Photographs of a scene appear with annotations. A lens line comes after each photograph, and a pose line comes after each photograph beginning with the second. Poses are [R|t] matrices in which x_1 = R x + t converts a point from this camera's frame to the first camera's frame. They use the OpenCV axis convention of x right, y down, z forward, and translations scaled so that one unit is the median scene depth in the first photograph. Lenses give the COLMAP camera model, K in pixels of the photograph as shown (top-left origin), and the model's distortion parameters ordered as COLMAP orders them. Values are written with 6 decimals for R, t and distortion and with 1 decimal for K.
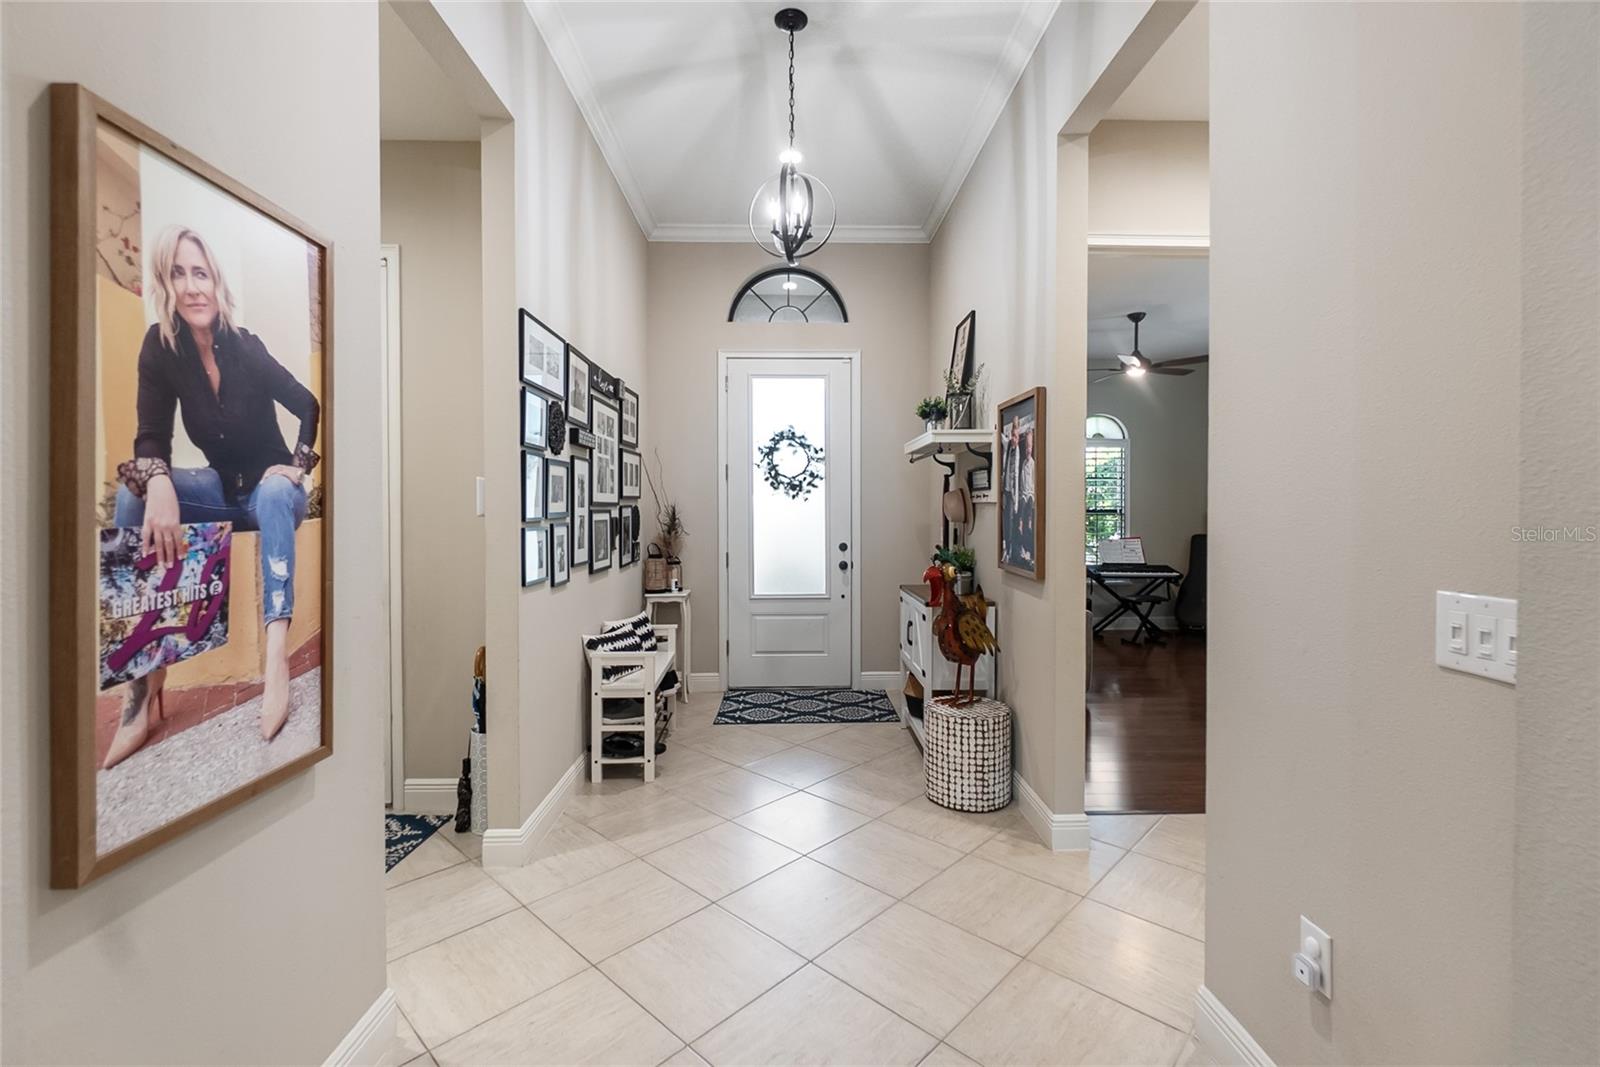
lens RADIAL K [[705.8, 0, 805.3], [0, 705.8, 531.7], [0, 0, 1]] dist [-0.007007, 0.001581]
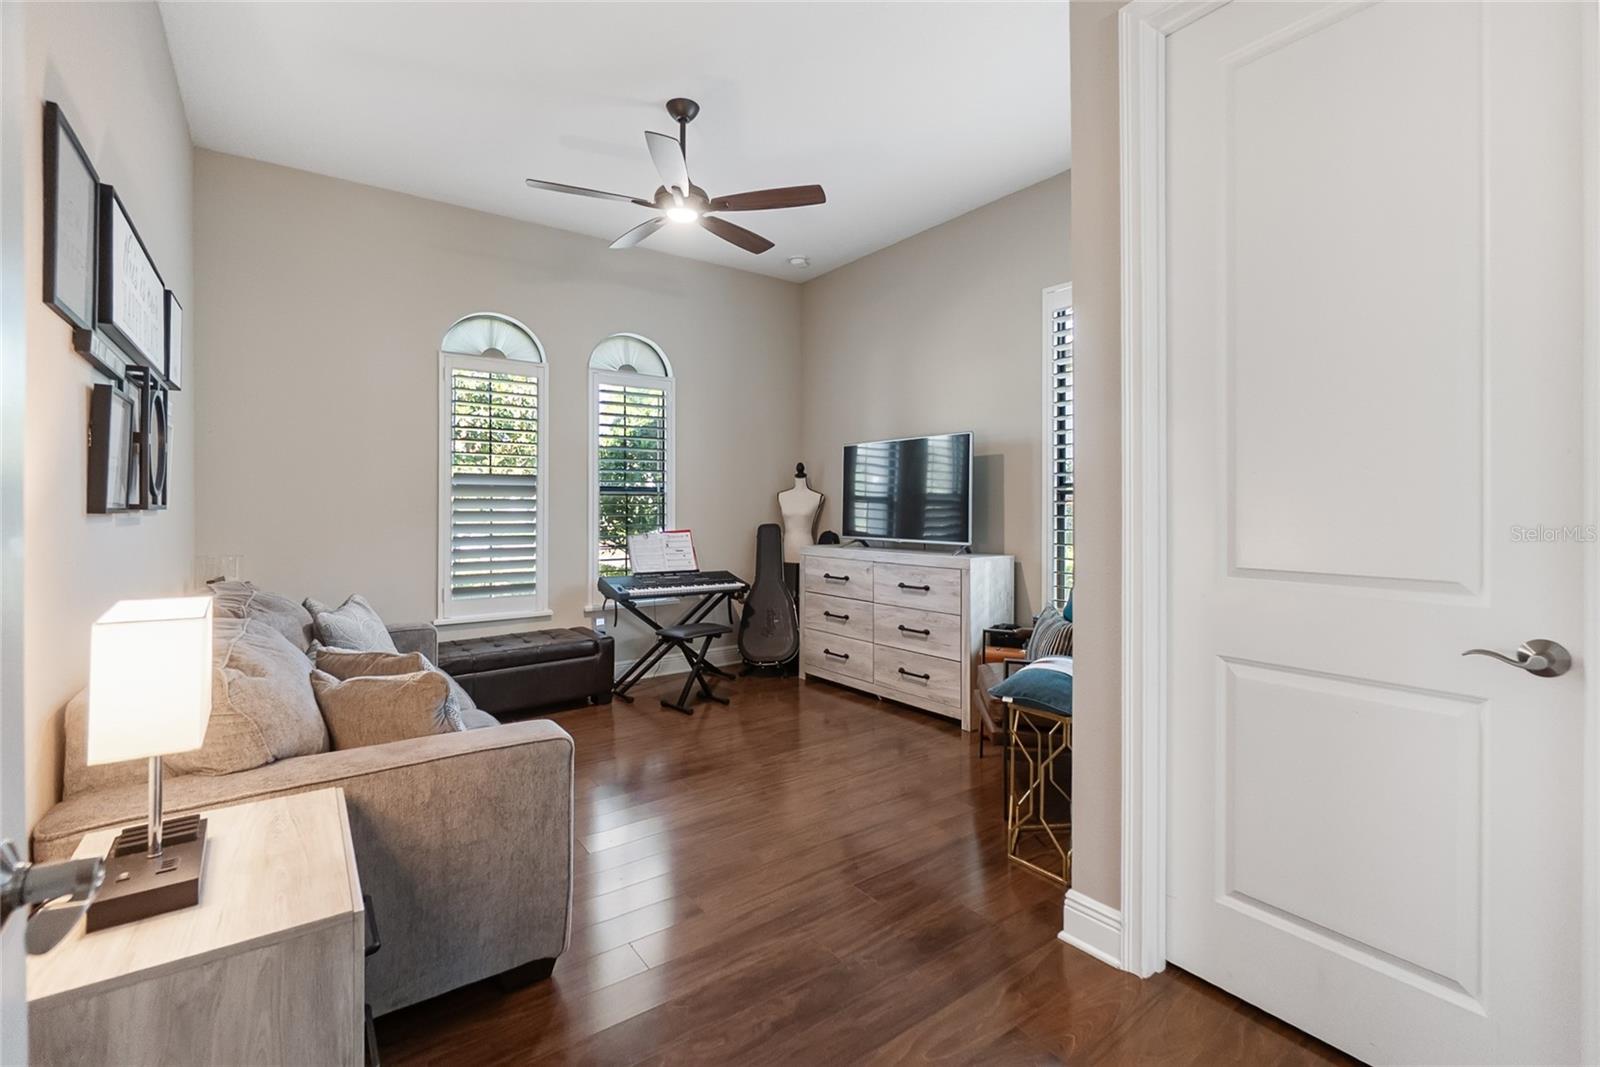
lens RADIAL K [[705.8, 0, 803.2], [0, 705.8, 522.7], [0, 0, 1]] dist [-0.007007, 0.001581]
pose [[0.822314, -0.003645, 0.569023, 0.199175], [0.004475, 0.999990, -0.000061, 0.002528], [-0.569017, 0.002597, 0.822322, 0.422298]]
